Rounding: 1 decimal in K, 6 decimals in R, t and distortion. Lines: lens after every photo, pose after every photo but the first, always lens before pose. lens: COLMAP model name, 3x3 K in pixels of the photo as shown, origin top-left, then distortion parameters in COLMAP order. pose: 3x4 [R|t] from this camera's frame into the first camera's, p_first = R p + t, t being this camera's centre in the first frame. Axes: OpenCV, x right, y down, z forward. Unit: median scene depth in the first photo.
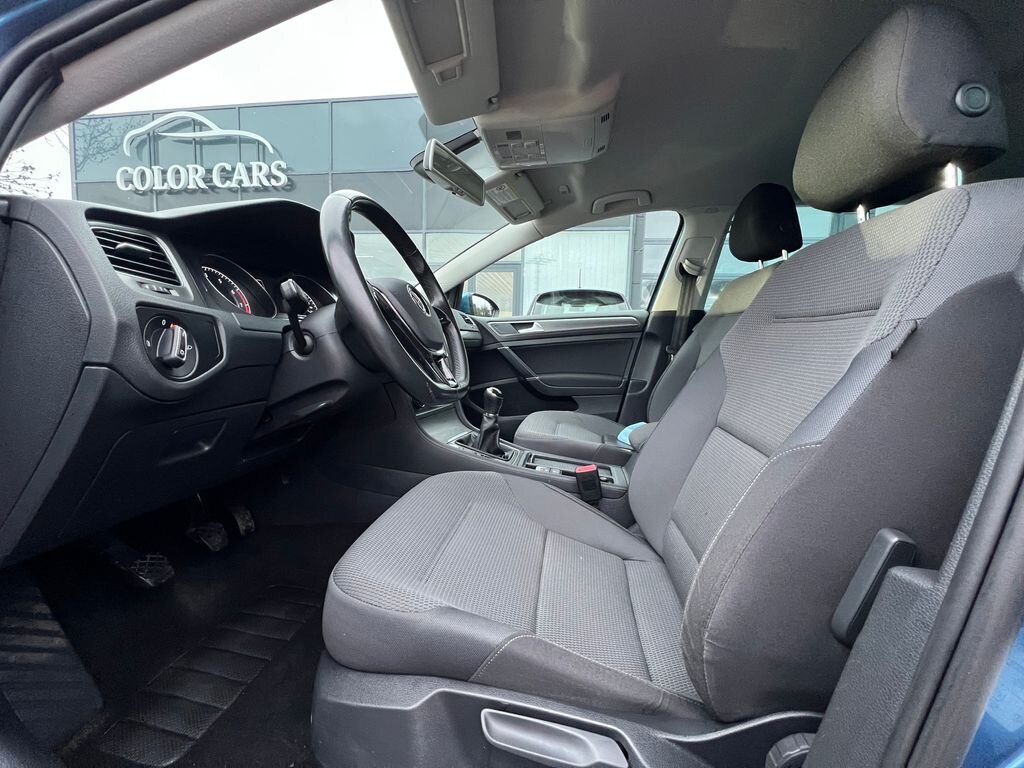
lens RADIAL K [[407.6, 0, 513.7], [0, 407.6, 383.1], [0, 0, 1]] dist [0.000777, -0.000152]
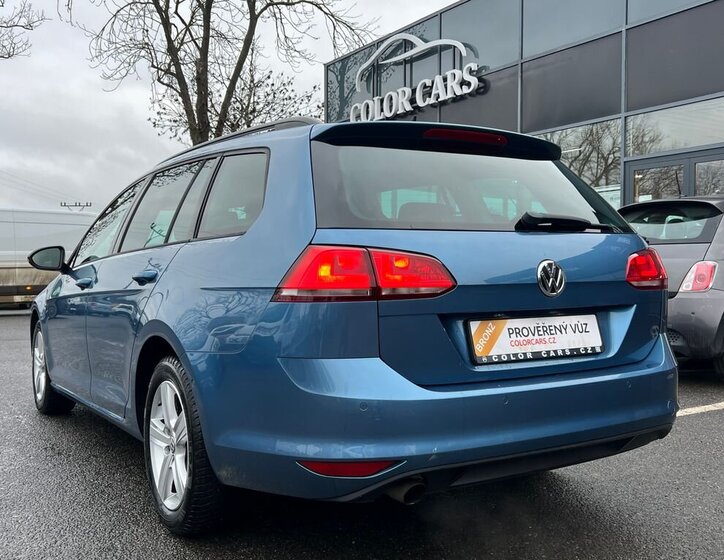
lens RADIAL K [[796.0, 0, 361.5], [0, 796.0, 280.0], [0, 0, 1]] dist [0.001399, 0.000000]
pose [[0.638649, -0.018009, -0.769288, 0.523884], [-0.050412, 0.996599, -0.065182, 0.016229], [0.767845, 0.080410, 0.635569, -0.171877]]
